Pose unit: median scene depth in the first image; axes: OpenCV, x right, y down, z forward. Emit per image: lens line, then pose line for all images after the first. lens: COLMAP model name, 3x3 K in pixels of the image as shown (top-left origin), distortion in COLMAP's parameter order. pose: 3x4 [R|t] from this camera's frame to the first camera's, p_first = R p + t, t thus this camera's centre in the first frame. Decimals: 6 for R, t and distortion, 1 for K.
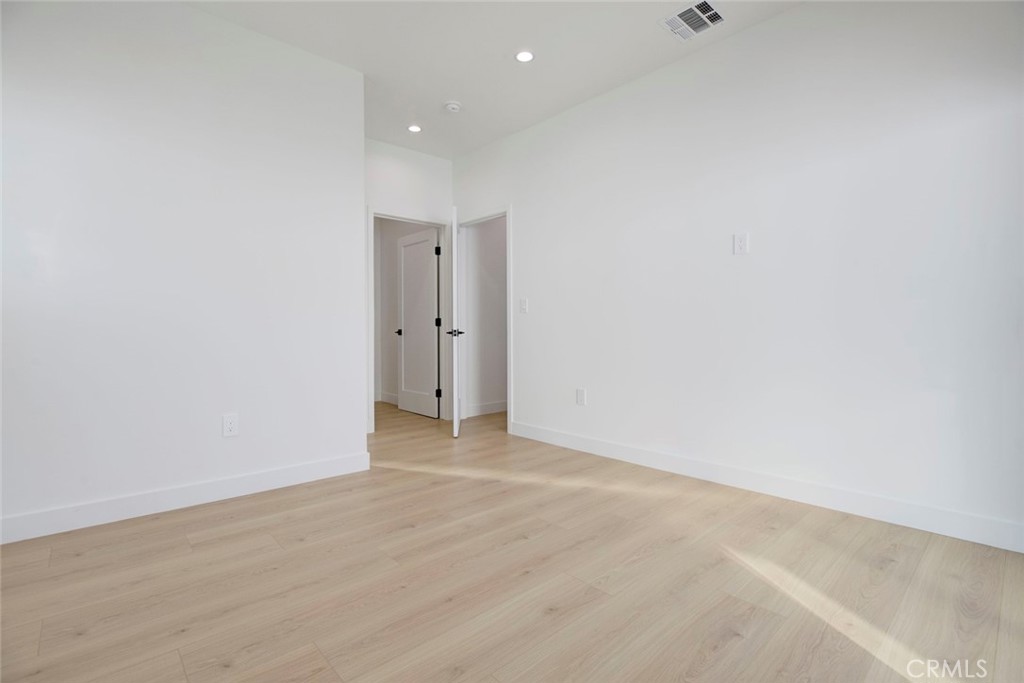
lens RADIAL K [[479.7, 0, 509.0], [0, 479.7, 336.1], [0, 0, 1]] dist [0.005702, -0.002315]
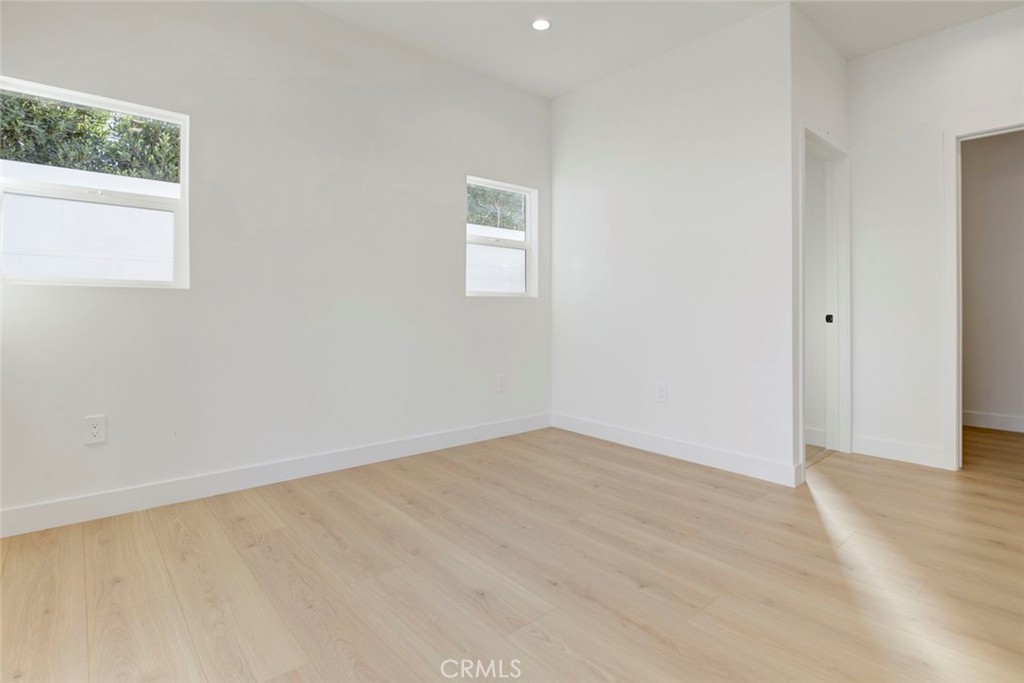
lens RADIAL K [[479.7, 0, 485.2], [0, 479.7, 309.9], [0, 0, 1]] dist [0.005702, -0.002315]
pose [[-0.034602, -0.003547, -0.999395, 0.787104], [-0.013435, 0.999905, -0.003083, -0.016727], [0.999311, 0.013320, -0.034646, 0.741559]]
